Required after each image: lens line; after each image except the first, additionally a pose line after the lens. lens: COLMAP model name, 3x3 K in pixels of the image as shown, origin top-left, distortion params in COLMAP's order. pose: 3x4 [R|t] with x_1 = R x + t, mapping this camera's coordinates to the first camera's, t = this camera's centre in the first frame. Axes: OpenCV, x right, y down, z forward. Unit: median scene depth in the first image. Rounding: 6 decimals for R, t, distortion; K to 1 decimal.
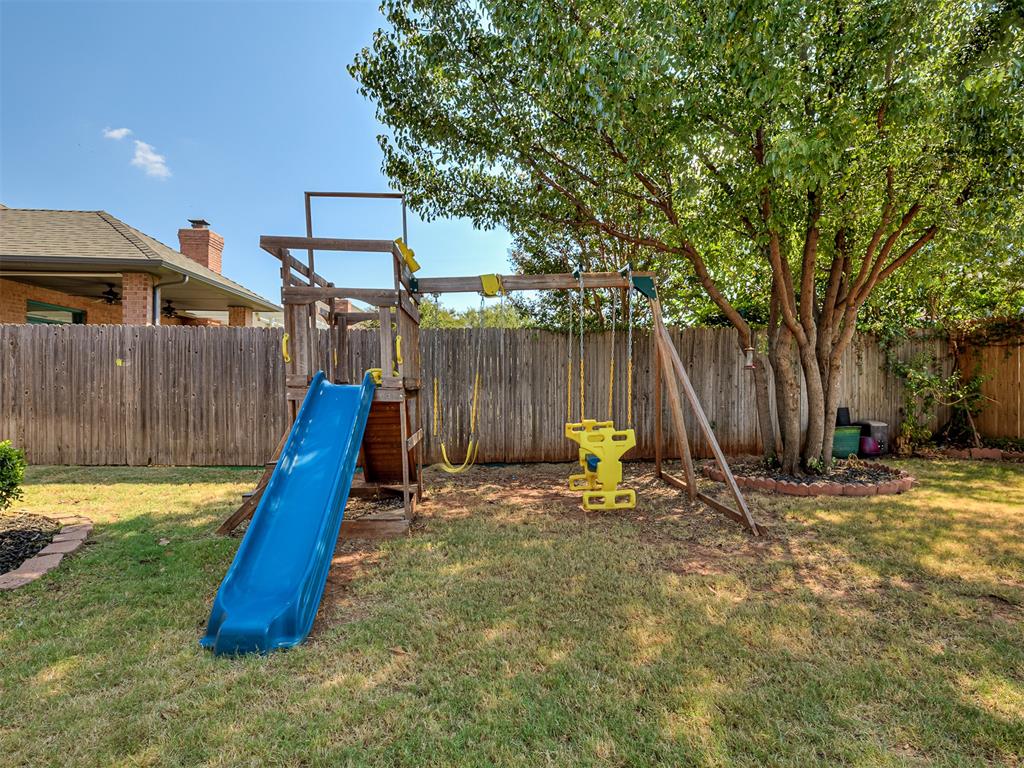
lens RADIAL K [[522.8, 0, 515.3], [0, 522.8, 382.6], [0, 0, 1]] dist [-0.006703, 0.000443]
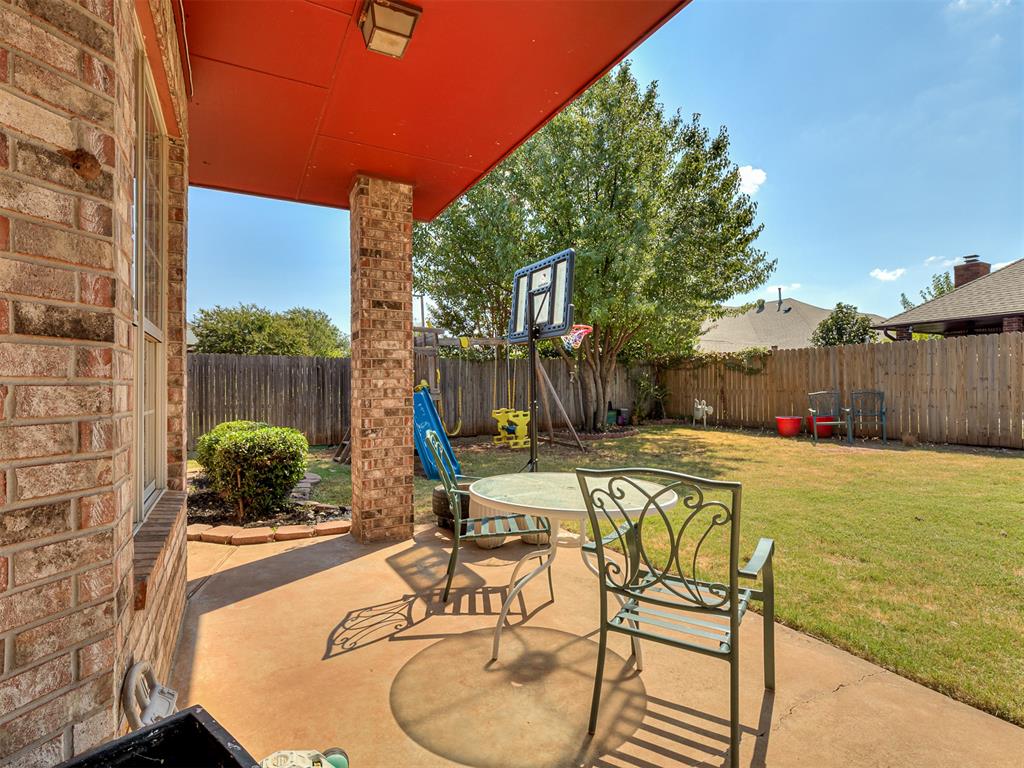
lens RADIAL K [[522.8, 0, 514.1], [0, 522.8, 388.6], [0, 0, 1]] dist [-0.006703, 0.000443]
pose [[0.919339, -0.009151, 0.393359, -0.481659], [0.009989, 0.999950, -0.000082, -0.003456], [-0.393339, 0.004004, 0.919385, -0.678758]]
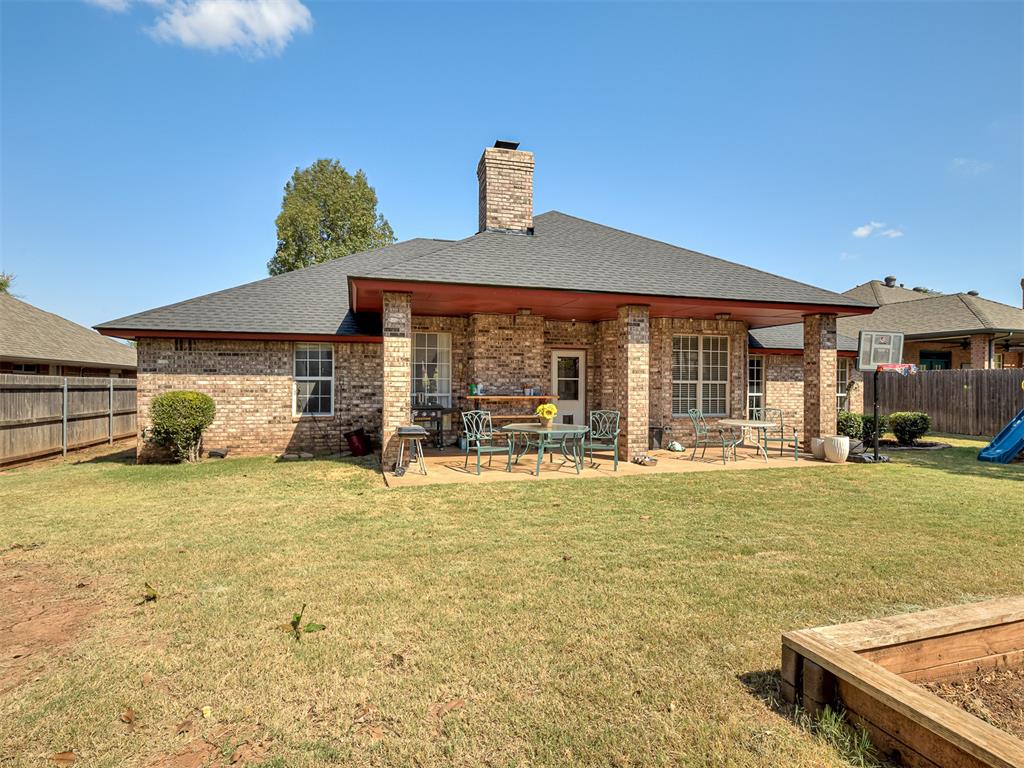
lens RADIAL K [[522.8, 0, 514.1], [0, 522.8, 386.4], [0, 0, 1]] dist [-0.006703, 0.000443]
pose [[0.180808, -0.001346, -0.983517, 1.028990], [-0.006989, 0.999972, -0.002654, -0.021416], [0.983494, 0.007354, 0.180794, -1.239711]]
